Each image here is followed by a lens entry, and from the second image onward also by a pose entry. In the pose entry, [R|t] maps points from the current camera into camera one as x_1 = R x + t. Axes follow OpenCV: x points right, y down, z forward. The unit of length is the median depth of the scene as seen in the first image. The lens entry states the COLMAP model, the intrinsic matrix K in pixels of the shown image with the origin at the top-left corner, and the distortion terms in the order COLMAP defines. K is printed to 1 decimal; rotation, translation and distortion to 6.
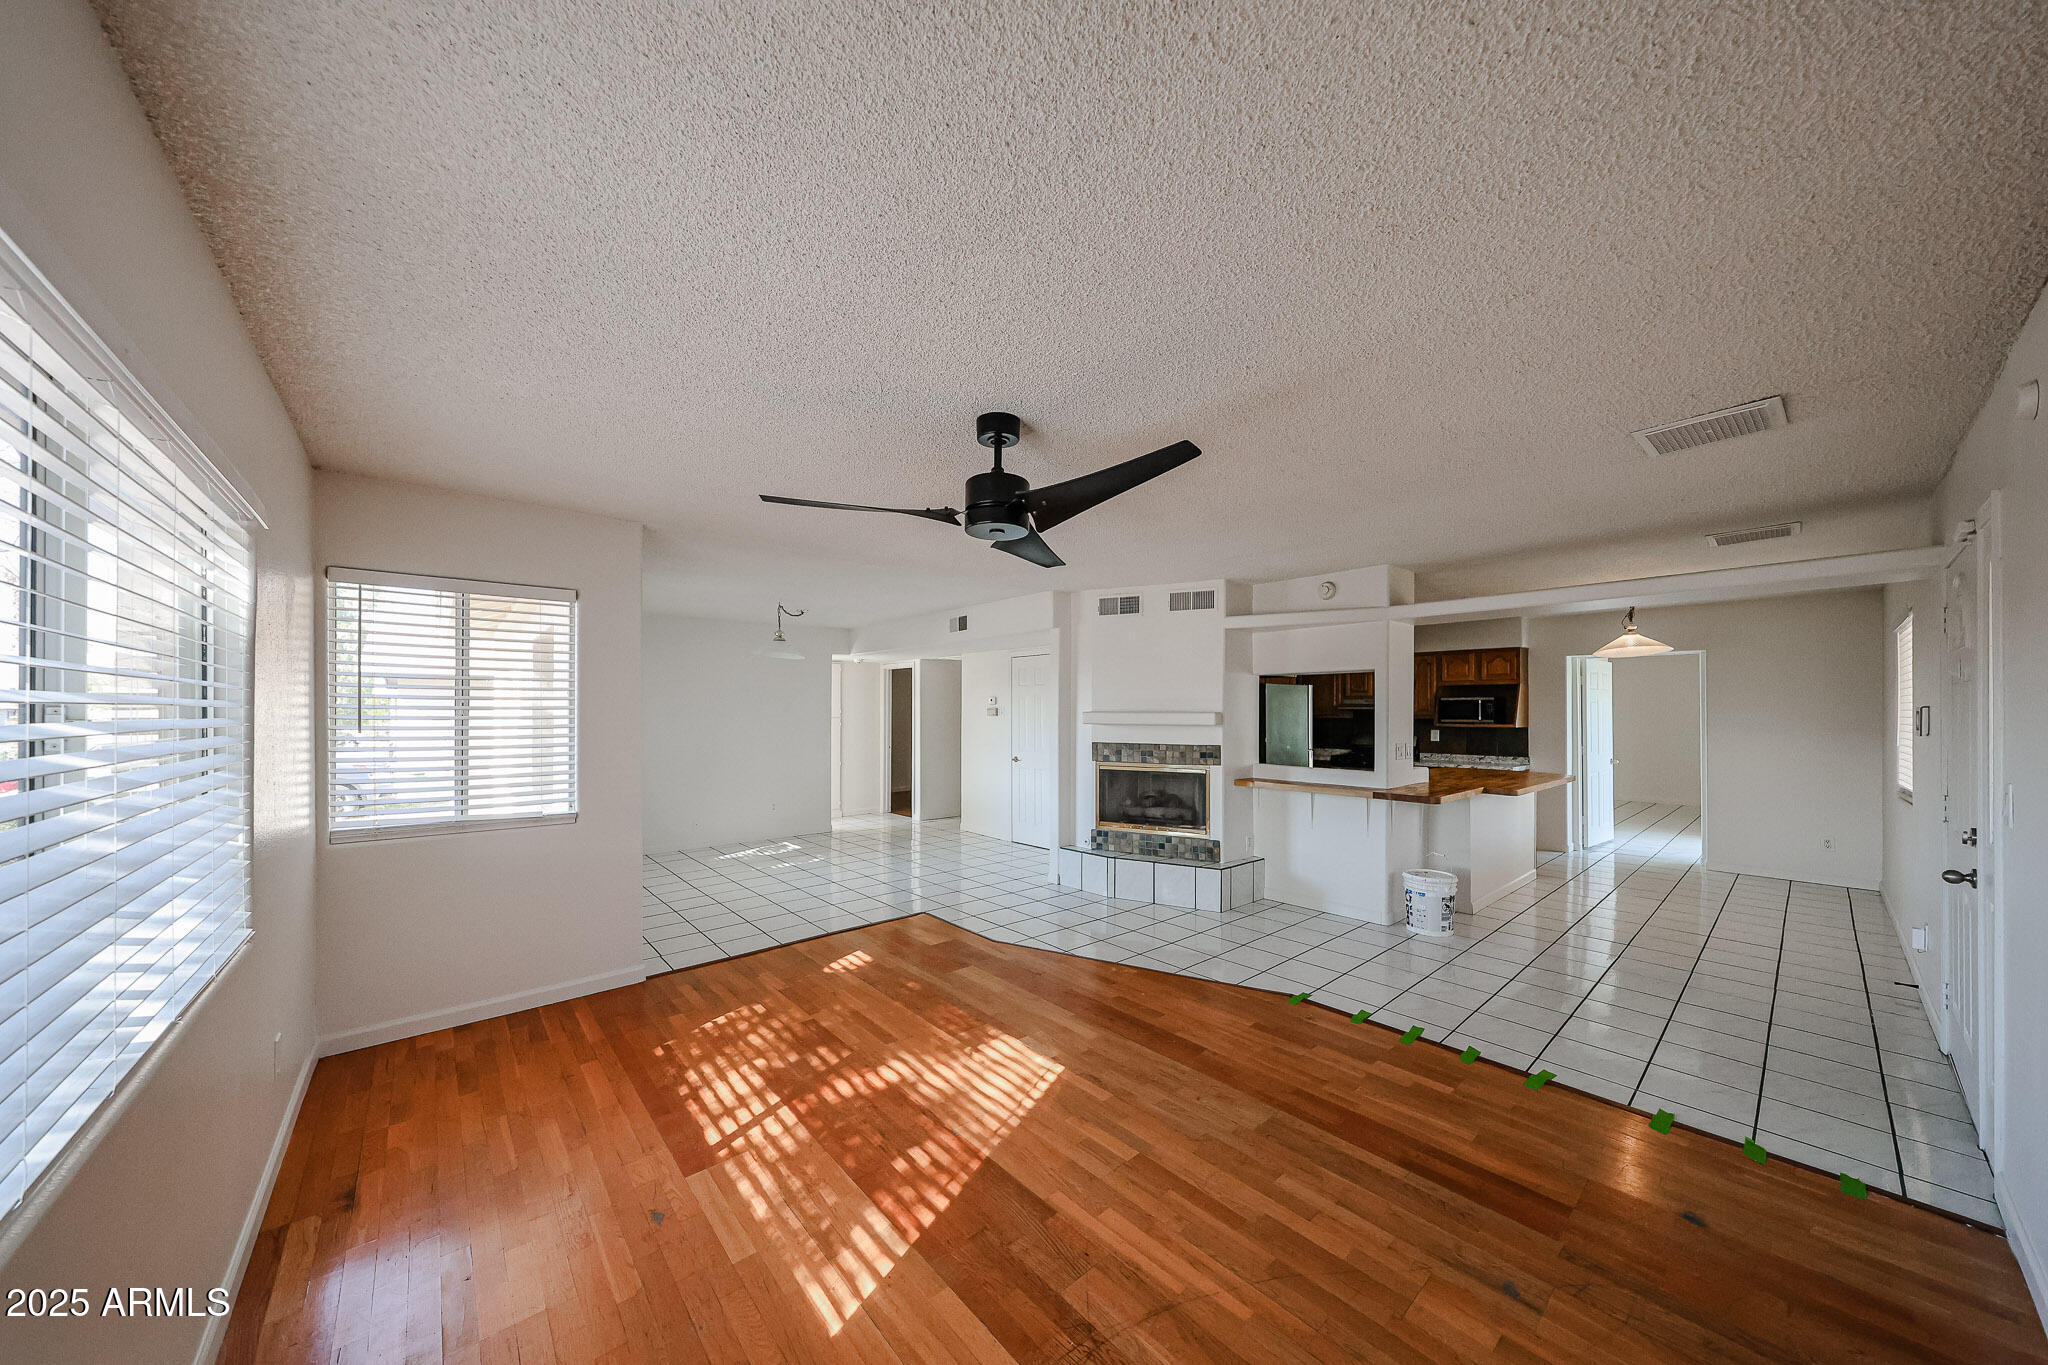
lens RADIAL K [[686.4, 0, 1016.8], [0, 686.4, 705.8], [0, 0, 1]] dist [0.003105, 0.000130]
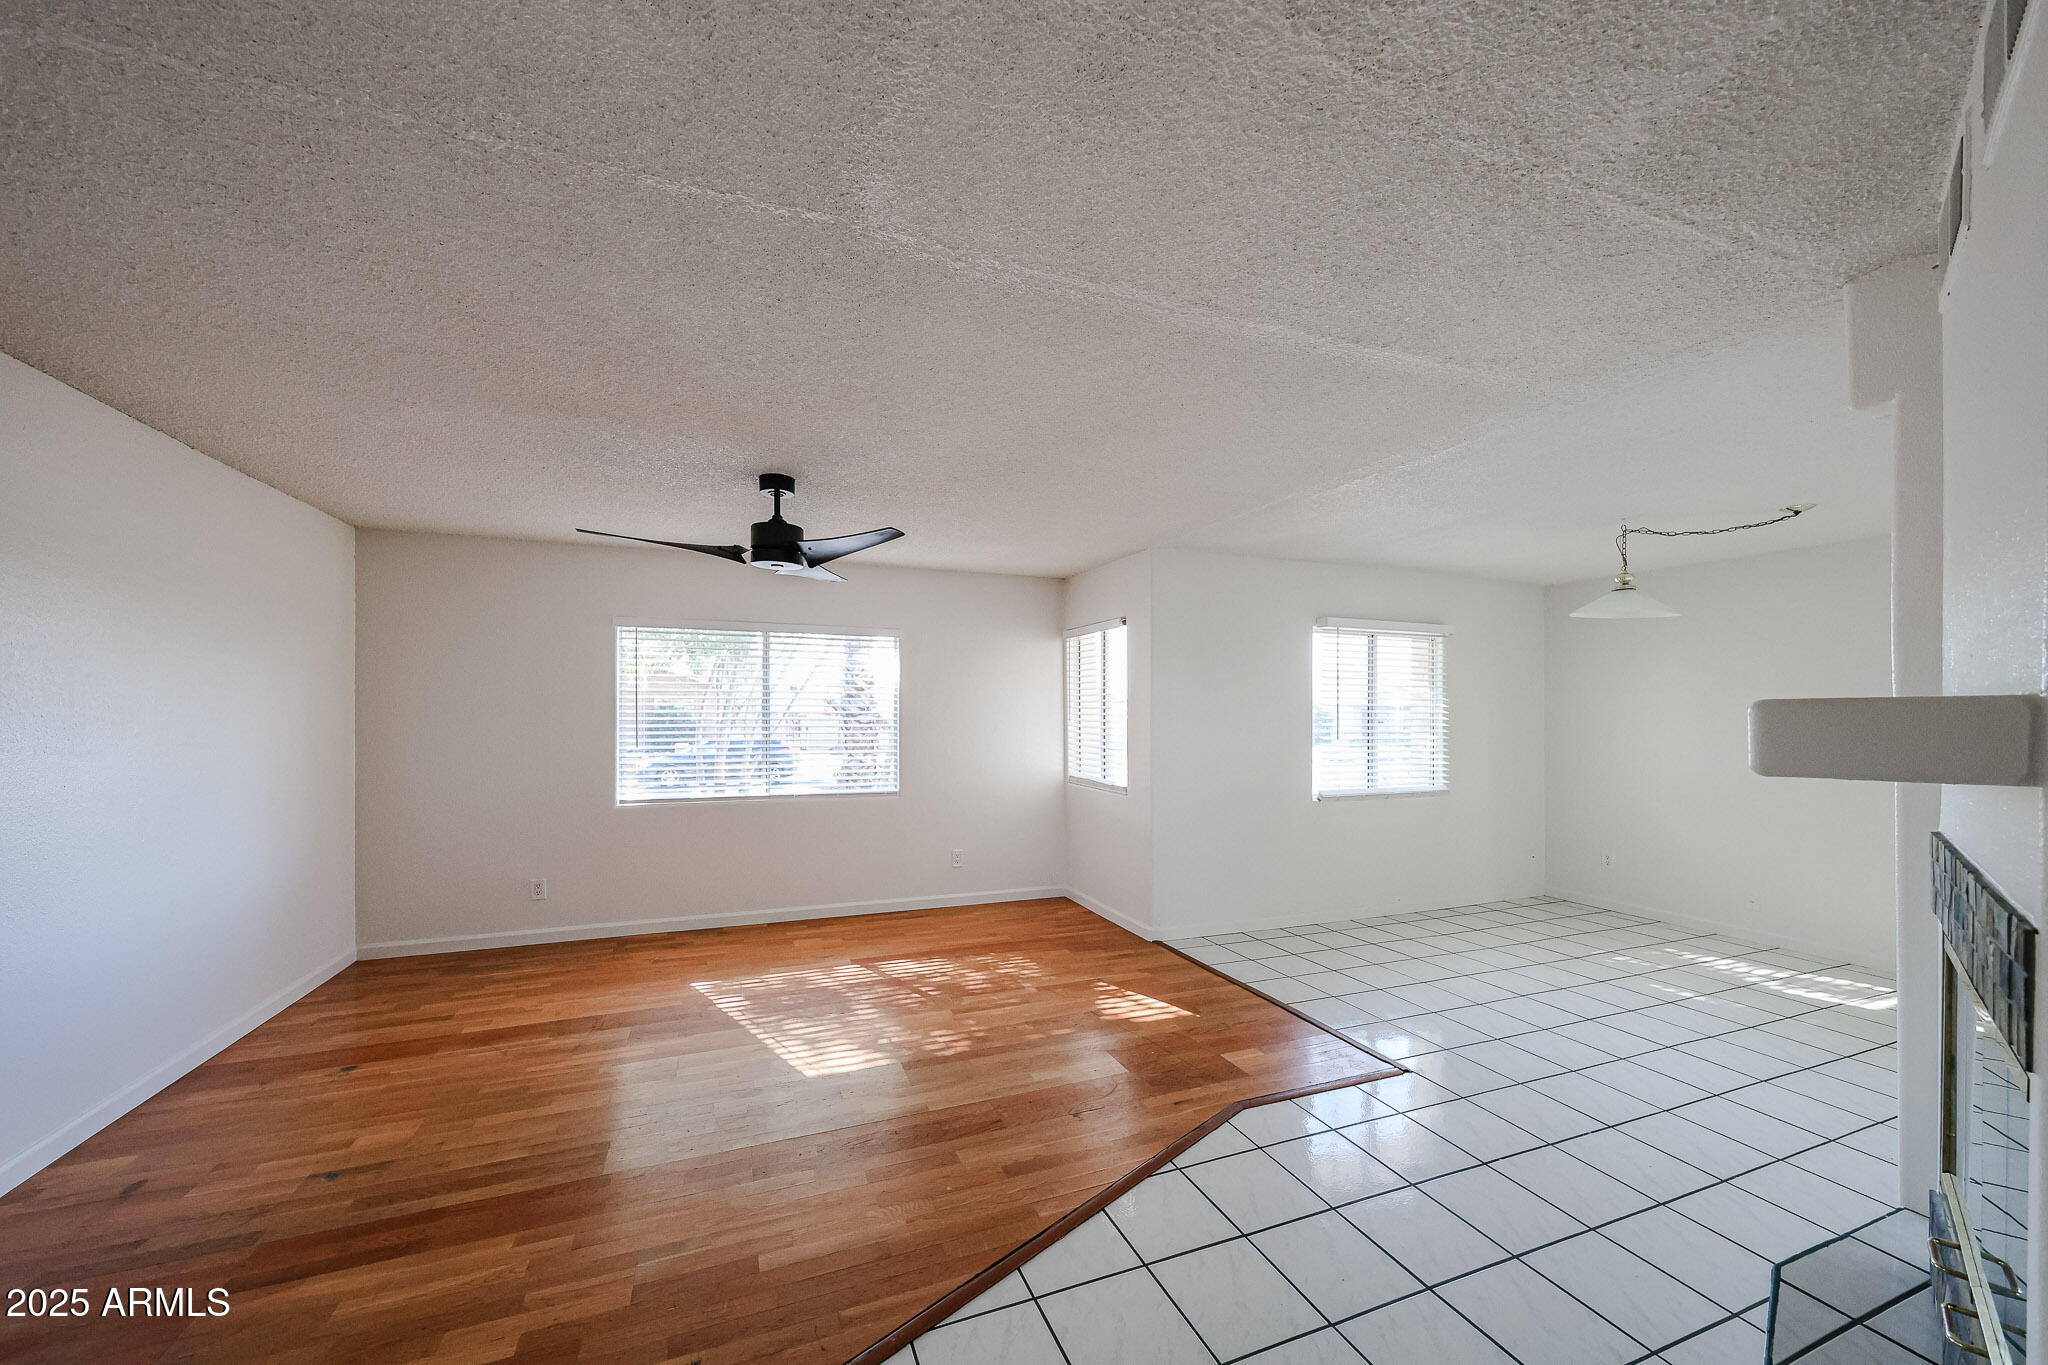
lens RADIAL K [[747.2, 0, 1018.5], [0, 747.2, 700.9], [0, 0, 1]] dist [-0.000742, 0.000239]
pose [[-0.334409, -0.018447, -0.942248, 0.926178], [-0.000194, 0.999810, -0.019504, 0.019755], [0.942428, -0.006339, -0.334349, 1.526441]]
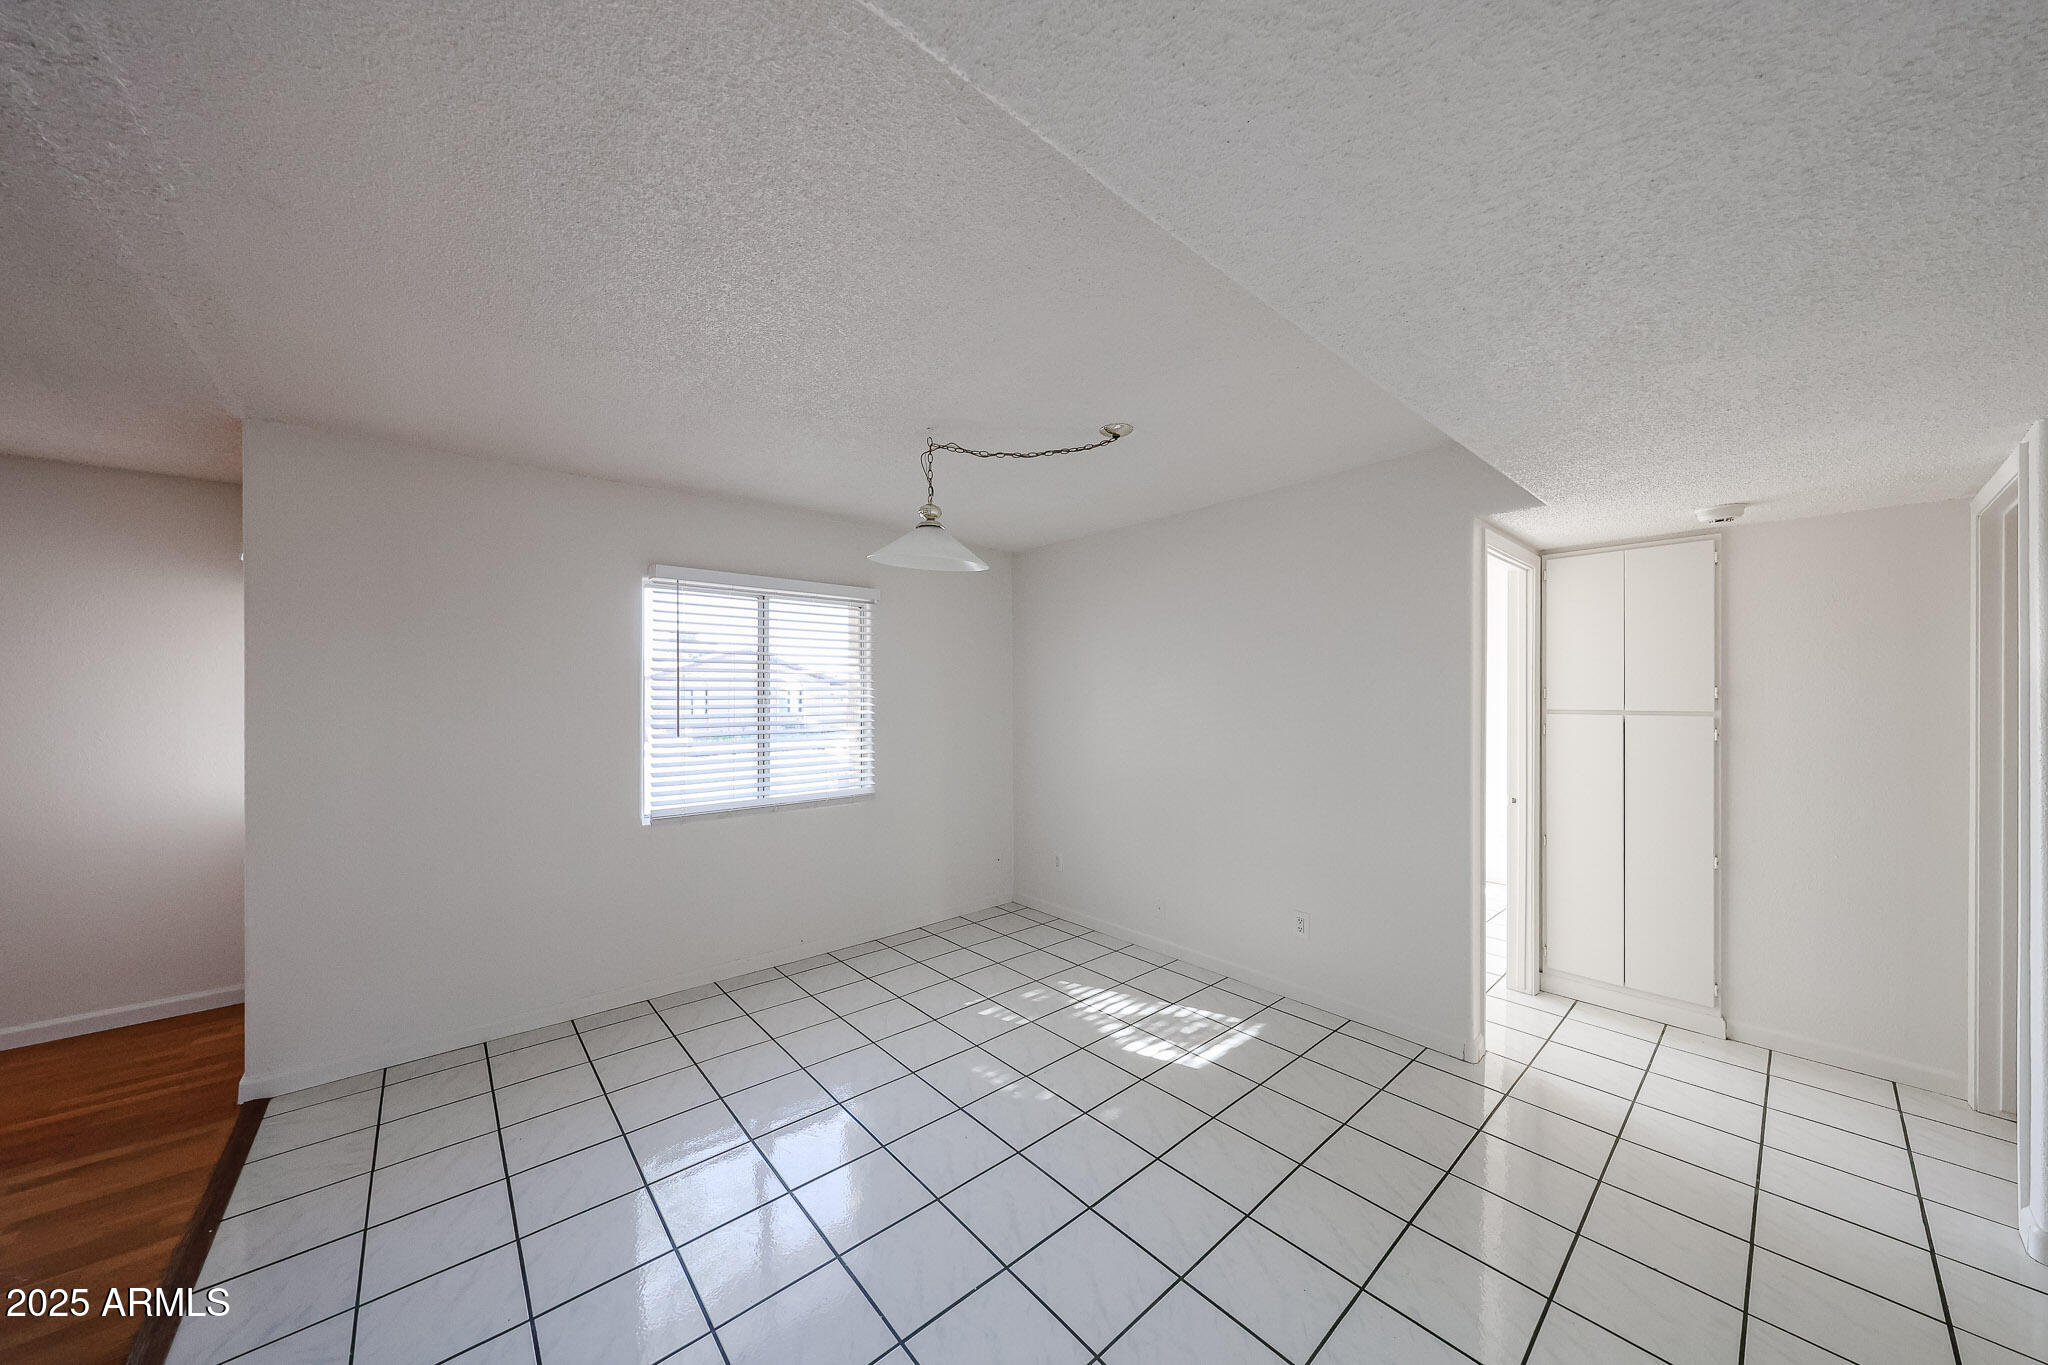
lens RADIAL K [[686.4, 0, 1034.3], [0, 686.4, 683.0], [0, 0, 1]] dist [0.003105, 0.000130]
pose [[0.014790, -0.017546, -0.999737, 0.191117], [0.010809, 0.999790, -0.017387, 0.011327], [0.999832, -0.010549, 0.014977, 2.219860]]
